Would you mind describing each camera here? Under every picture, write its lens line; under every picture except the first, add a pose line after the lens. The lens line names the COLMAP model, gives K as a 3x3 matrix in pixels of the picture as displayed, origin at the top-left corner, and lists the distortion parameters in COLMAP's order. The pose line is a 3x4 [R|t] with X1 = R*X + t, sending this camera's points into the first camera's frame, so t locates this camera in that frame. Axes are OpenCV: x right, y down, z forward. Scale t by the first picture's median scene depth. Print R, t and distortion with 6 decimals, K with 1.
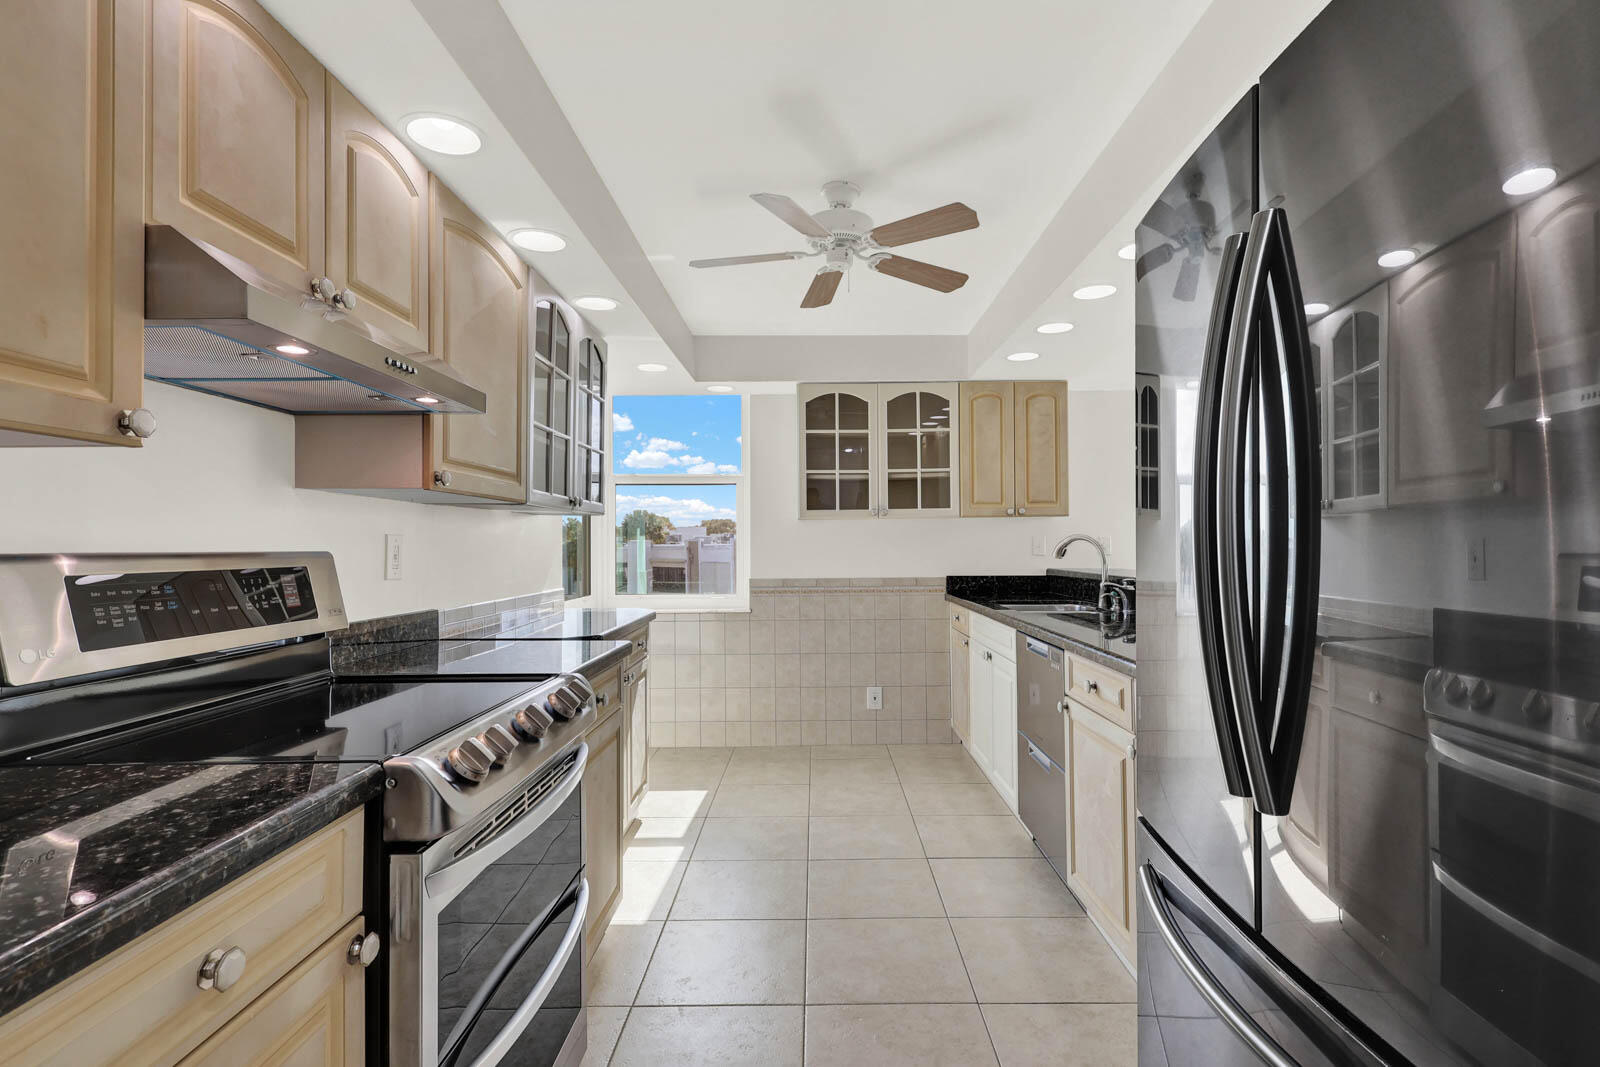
lens RADIAL K [[760.6, 0, 800.0], [0, 760.6, 533.5], [0, 0, 1]] dist [-0.000480, 0.000267]
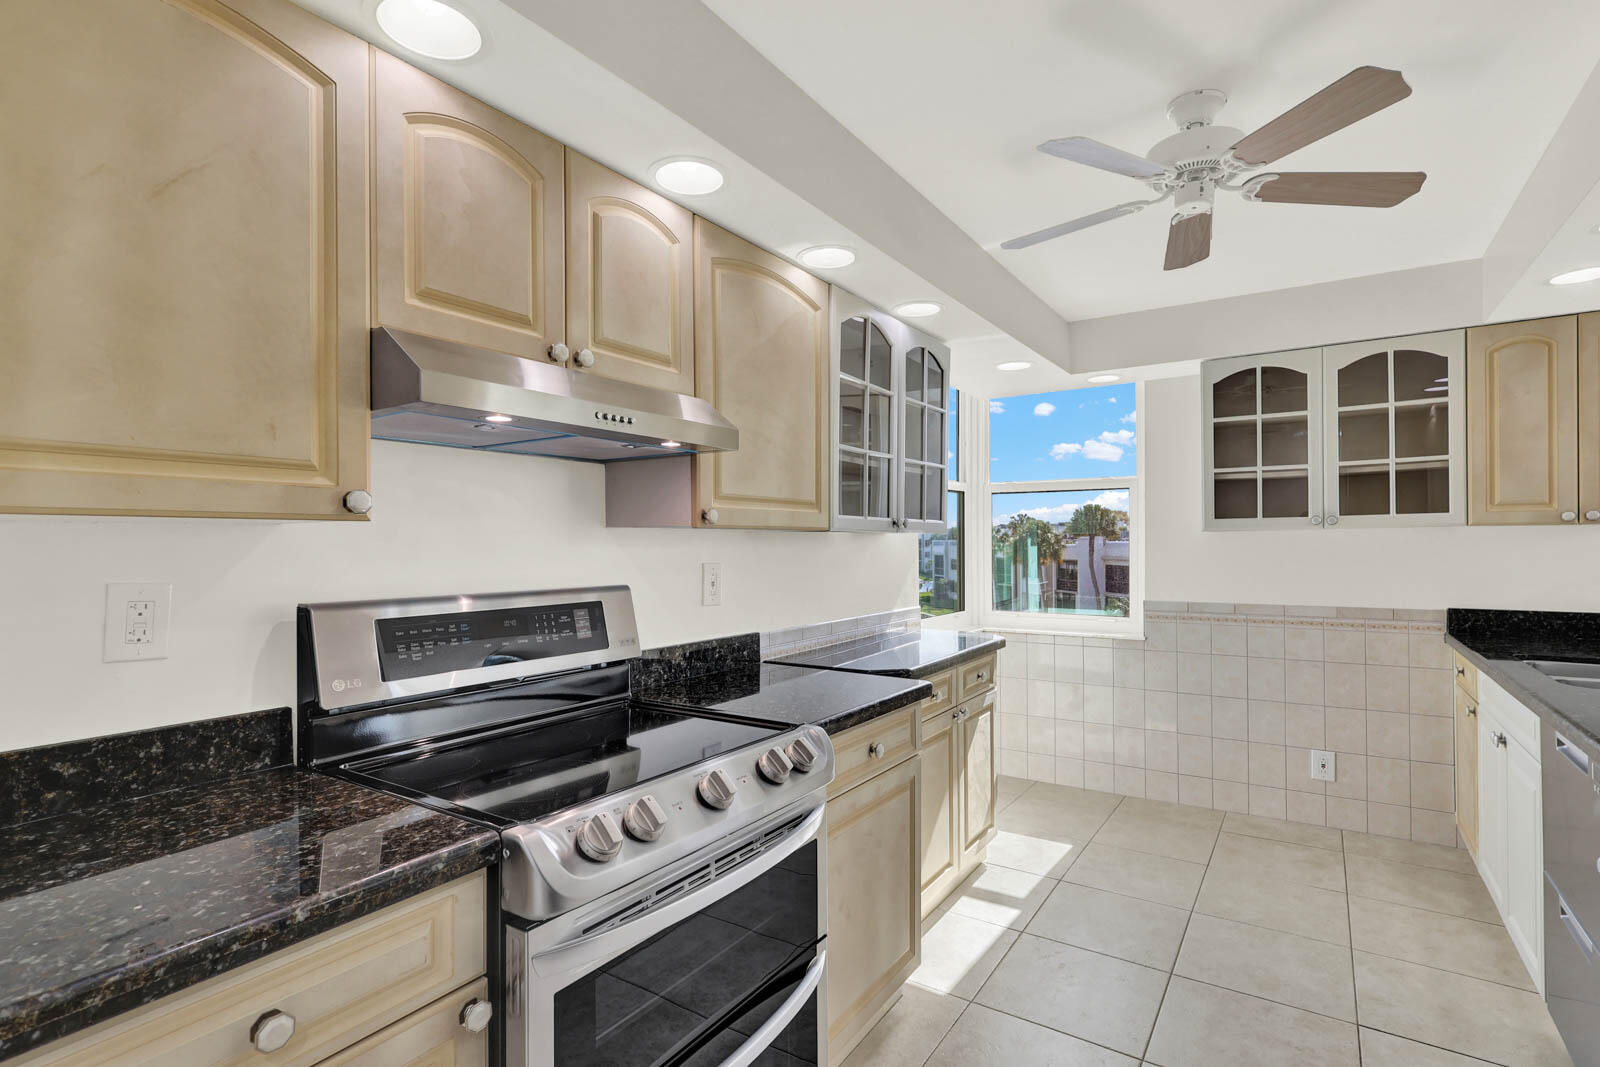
lens RADIAL K [[760.6, 0, 802.2], [0, 760.6, 542.2], [0, 0, 1]] dist [0.001882, 0.000768]
pose [[0.837776, -0.001140, -0.546014, 0.126326], [0.010653, 0.999842, 0.014258, -0.034115], [0.545911, -0.017762, 0.837655, 0.144831]]
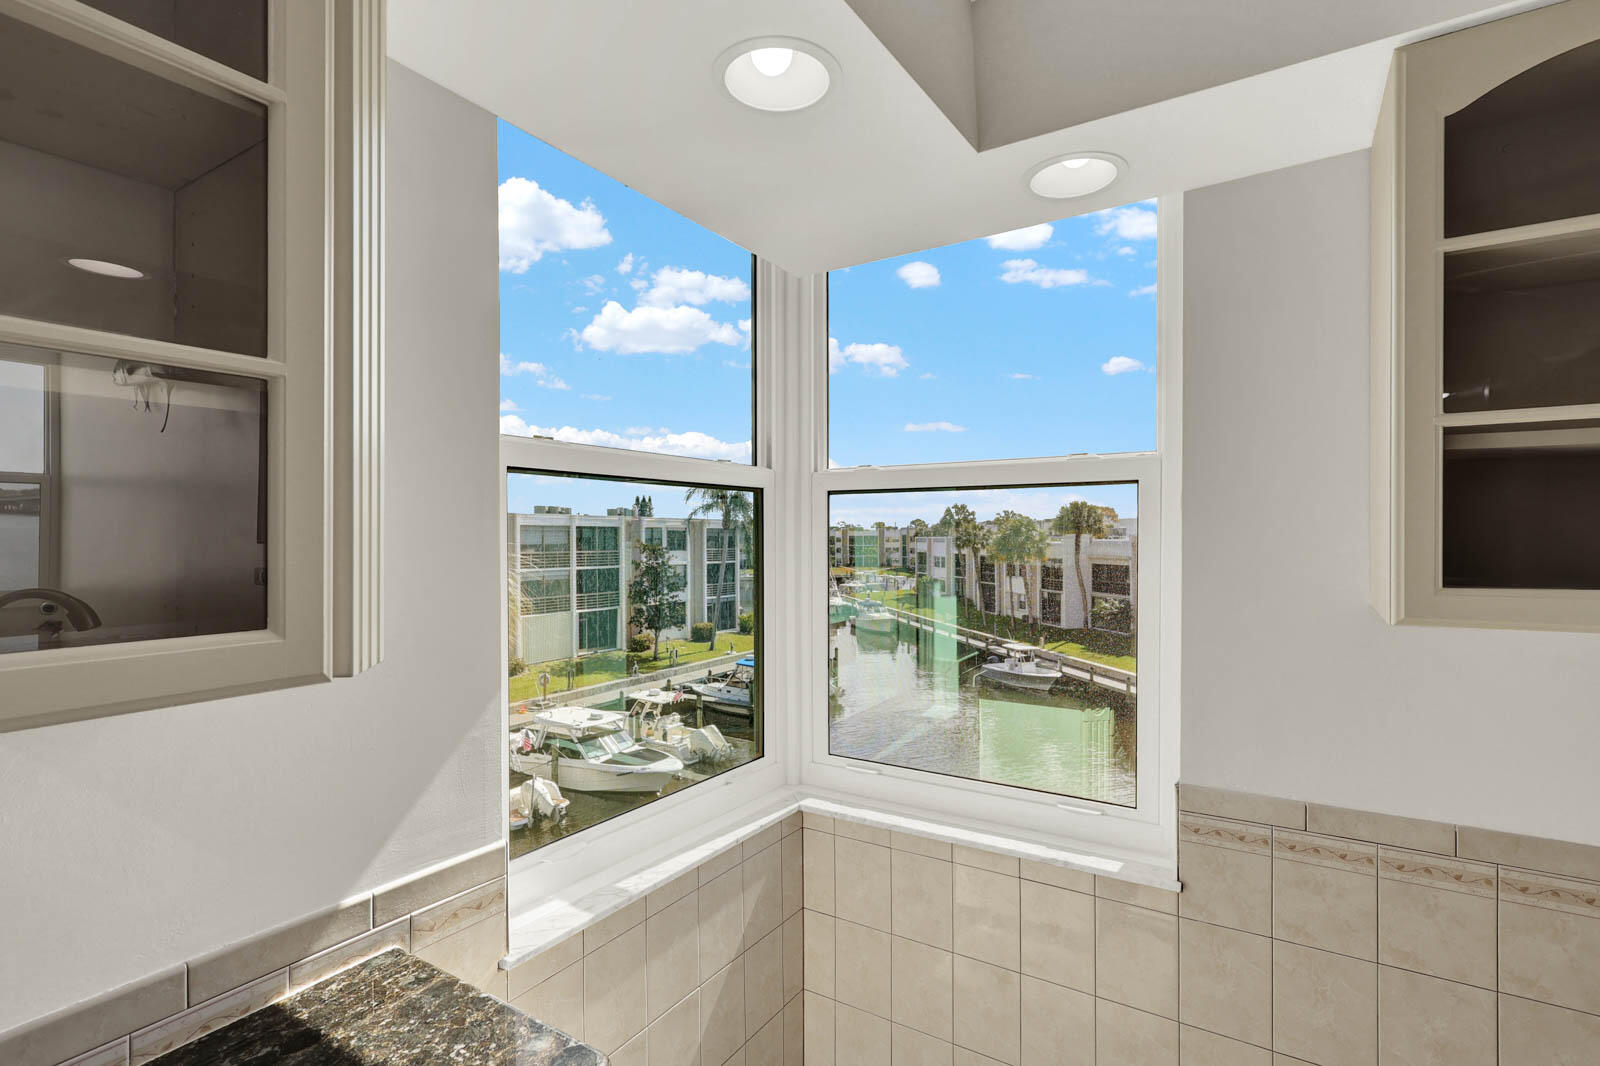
lens RADIAL K [[748.8, 0, 800.0], [0, 748.8, 533.0], [0, 0, 1]] dist [0.010098, 0.000002]
pose [[0.841806, 0.002200, -0.539776, -0.048851], [0.004068, 0.999937, 0.010420, -0.077395], [0.539766, -0.010967, 0.841744, 1.074946]]
